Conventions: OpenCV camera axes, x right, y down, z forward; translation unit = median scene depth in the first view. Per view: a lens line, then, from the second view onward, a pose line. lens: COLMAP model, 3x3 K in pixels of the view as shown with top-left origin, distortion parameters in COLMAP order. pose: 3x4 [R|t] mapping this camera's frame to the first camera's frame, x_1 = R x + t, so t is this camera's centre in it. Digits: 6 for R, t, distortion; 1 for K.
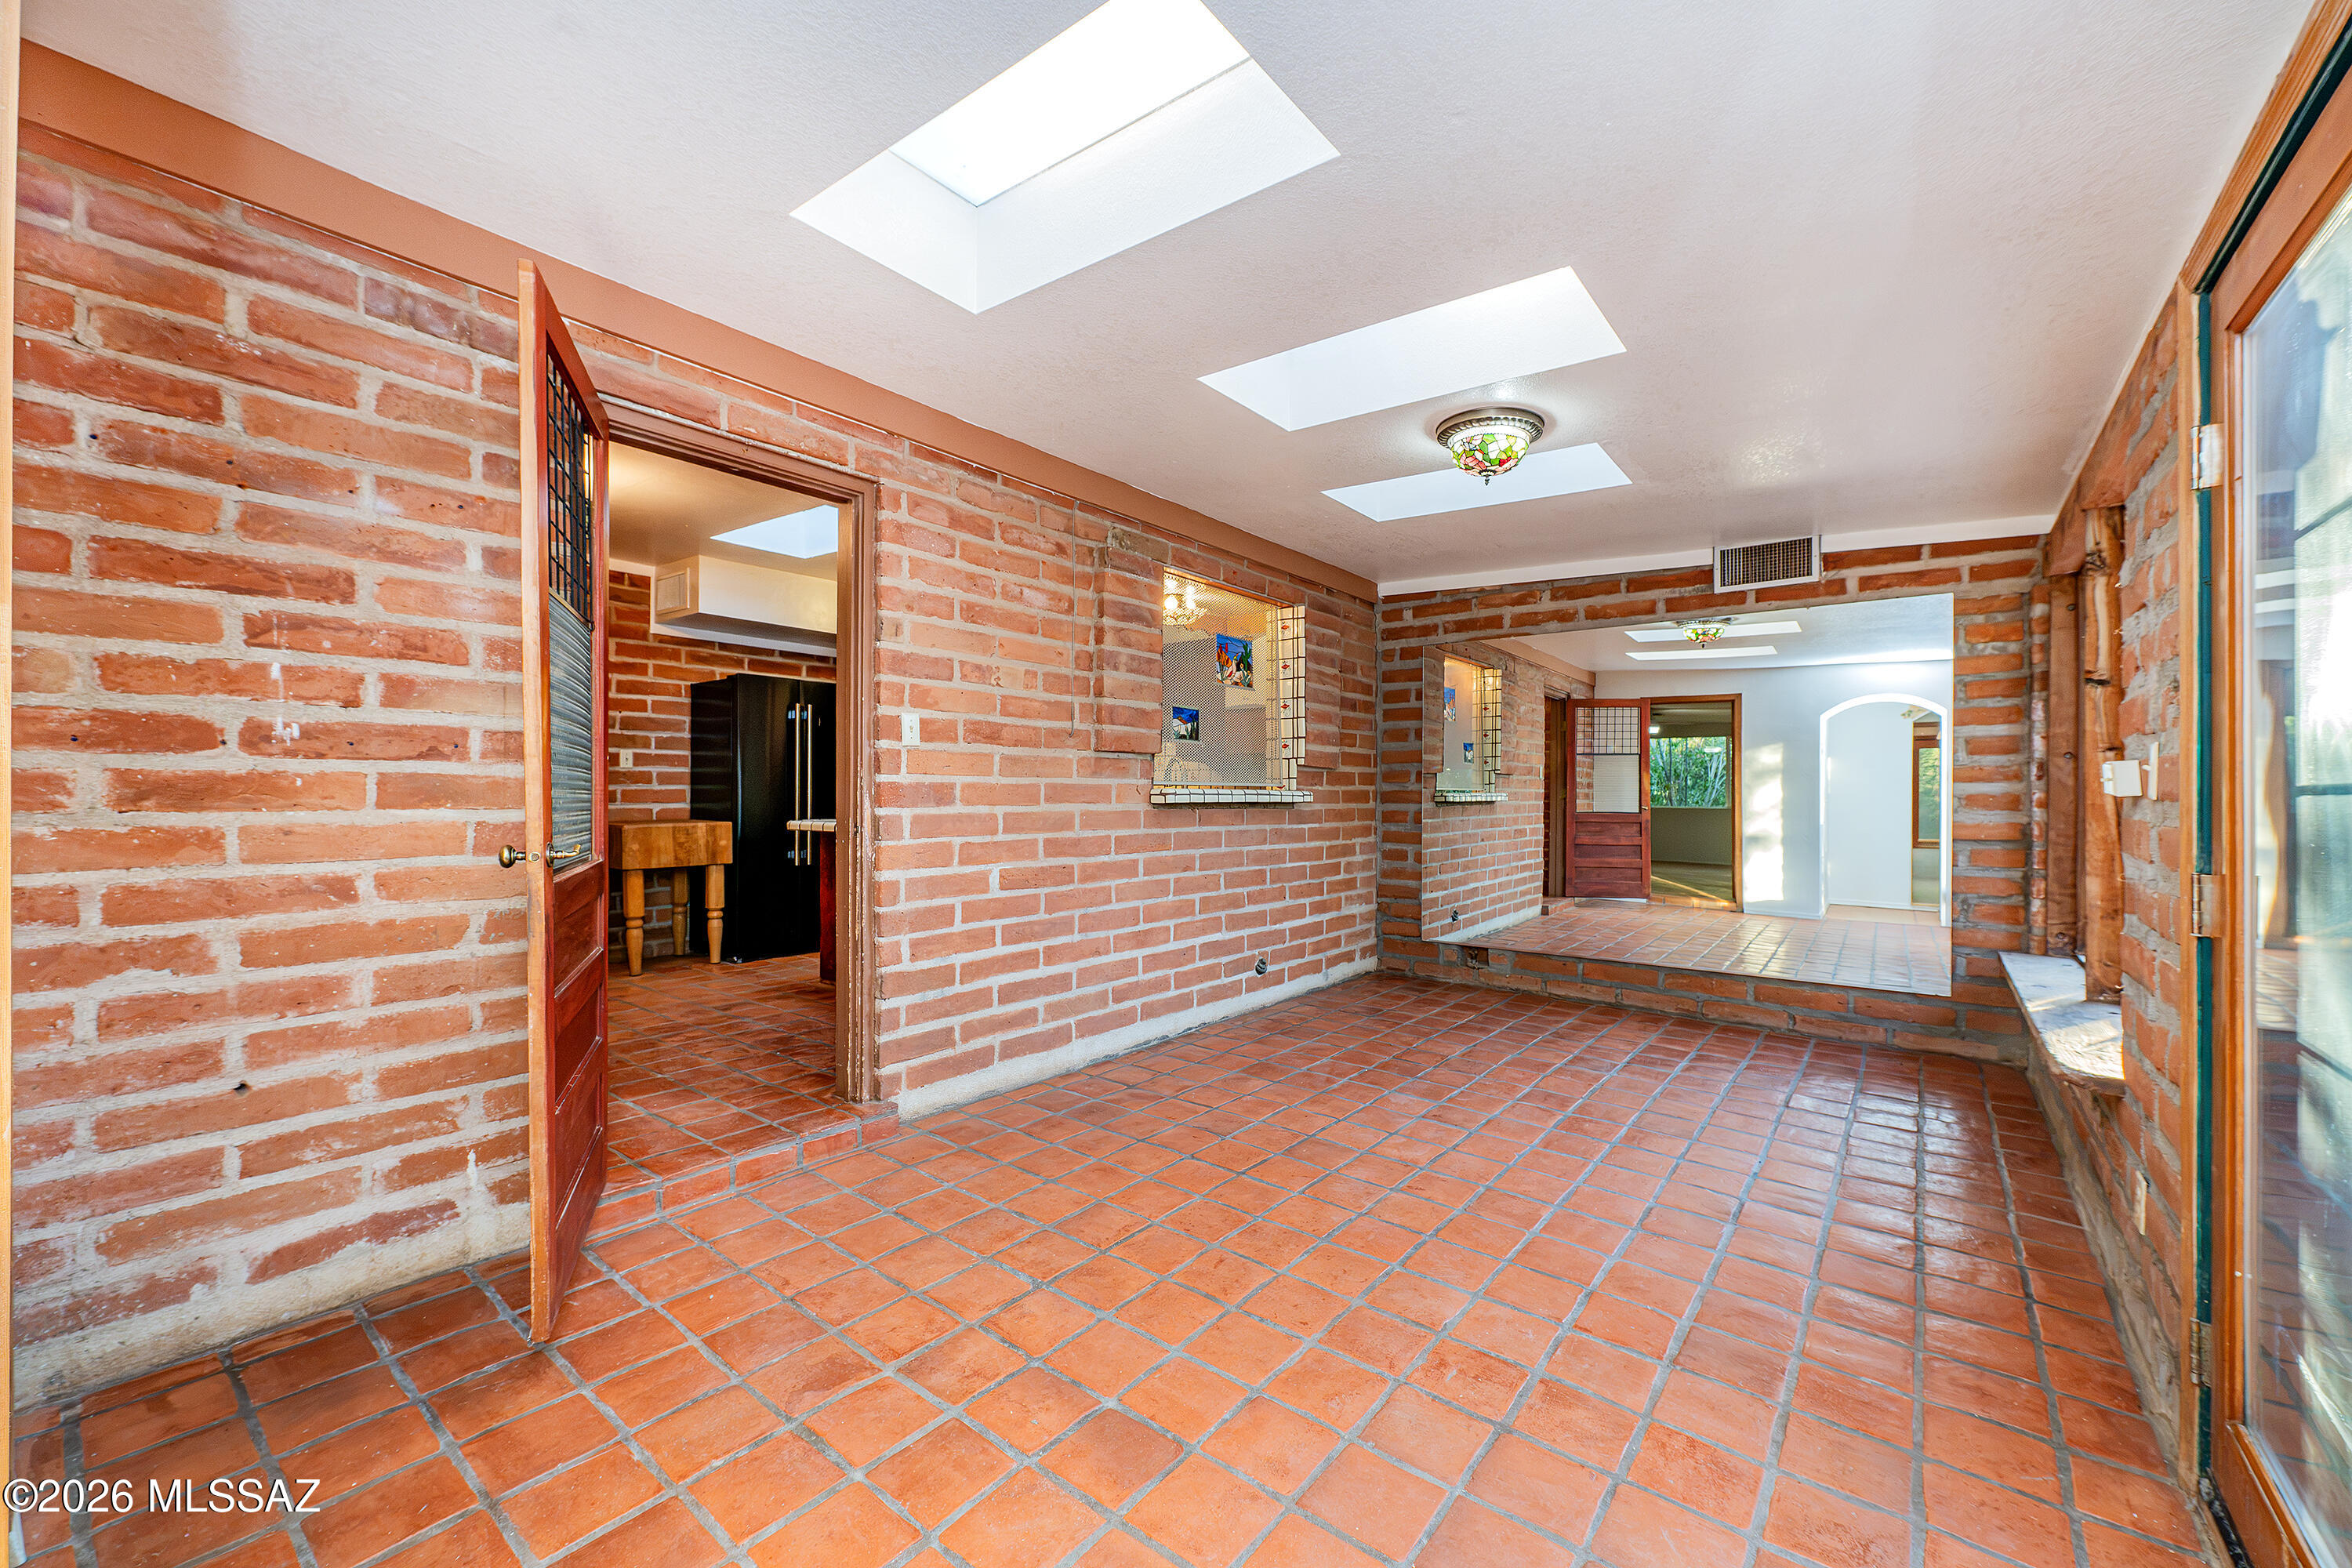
lens RADIAL K [[945.3, 0, 1180.1], [0, 945.3, 798.1], [0, 0, 1]] dist [-0.000167, -0.000032]
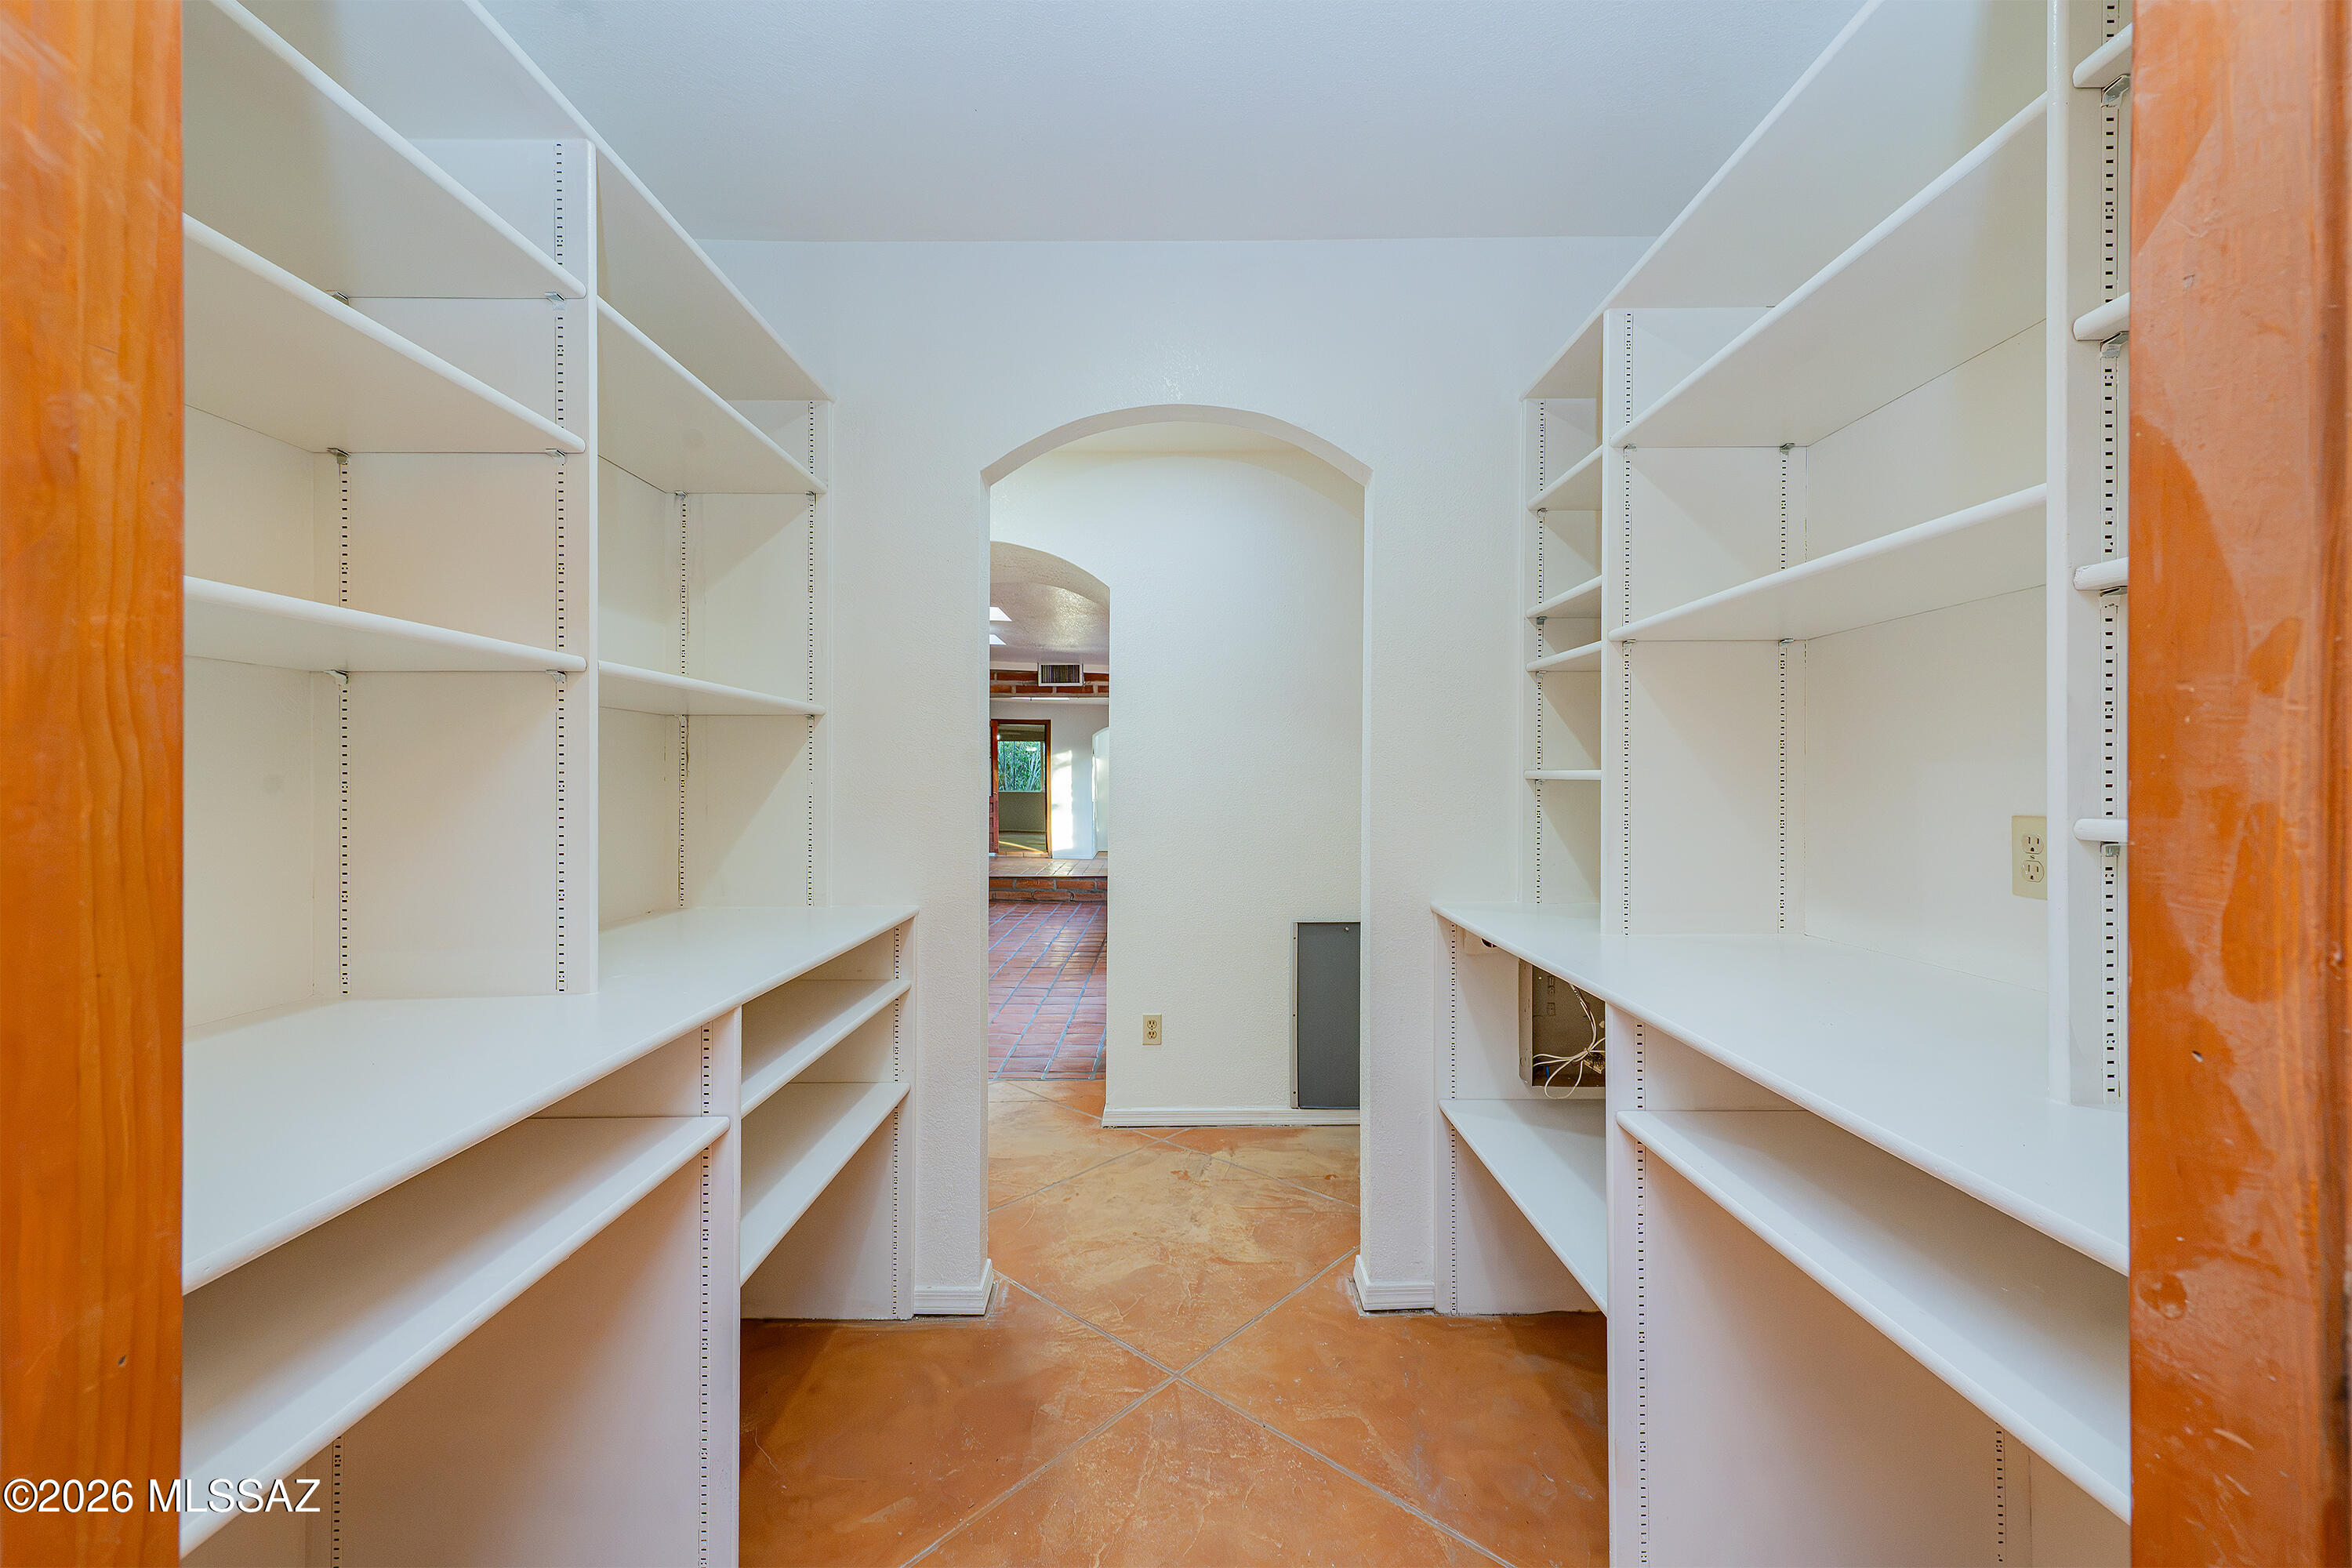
lens RADIAL K [[952.4, 0, 1176.0], [0, 952.4, 784.0], [0, 0, 1]] dist [-0.000006, -0.000008]
pose [[0.784065, -0.004840, 0.620660, -0.449990], [-0.000782, 0.999961, 0.008785, -0.025625], [-0.620678, -0.007373, 0.784031, -0.746312]]
